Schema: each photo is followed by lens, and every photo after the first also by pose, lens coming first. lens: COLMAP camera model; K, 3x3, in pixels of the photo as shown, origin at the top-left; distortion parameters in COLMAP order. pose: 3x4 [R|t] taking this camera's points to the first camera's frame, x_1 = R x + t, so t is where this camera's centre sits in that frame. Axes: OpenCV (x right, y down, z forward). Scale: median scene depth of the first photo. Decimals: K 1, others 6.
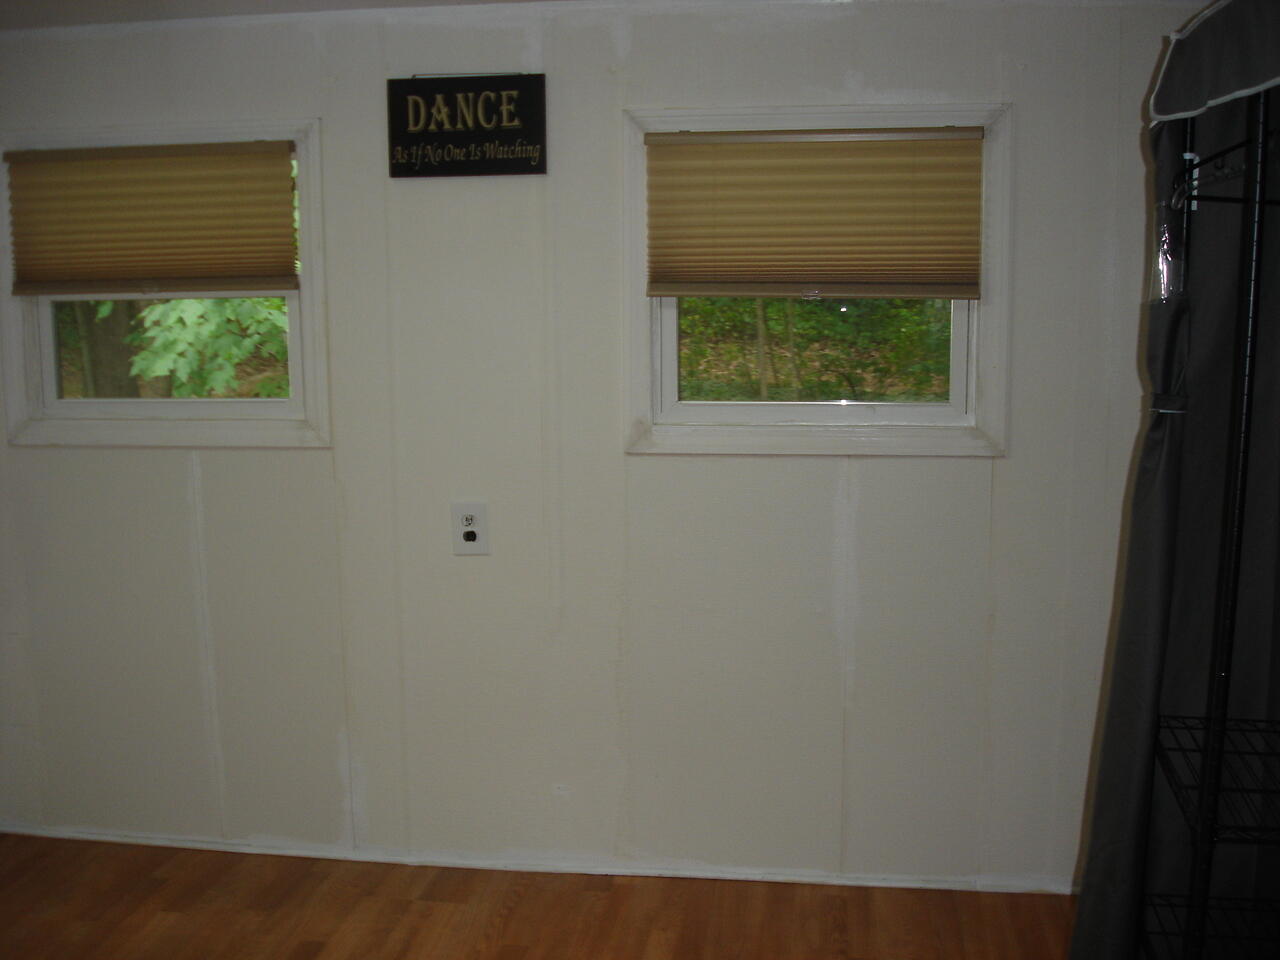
lens RADIAL K [[1433.8, 0, 631.6], [0, 1433.8, 483.2], [0, 0, 1]] dist [-0.072814, -0.109790]
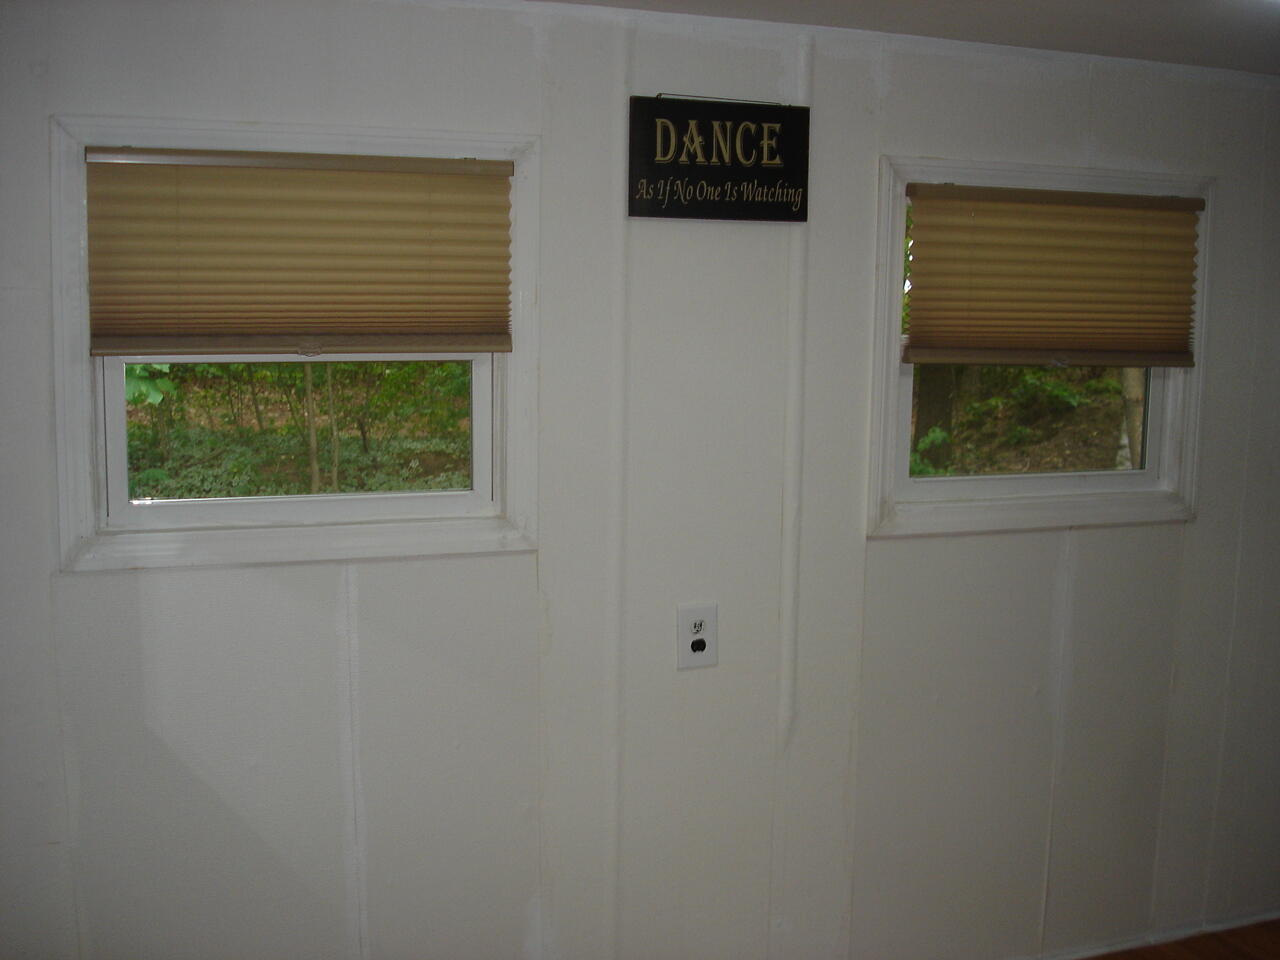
lens RADIAL K [[1433.8, 0, 631.6], [0, 1433.8, 483.2], [0, 0, 1]] dist [-0.072814, -0.109790]
pose [[0.885902, -0.039659, 0.462174, -0.557465], [0.050534, 0.998660, -0.011169, -0.053236], [-0.461112, 0.033250, 0.886719, 0.281601]]
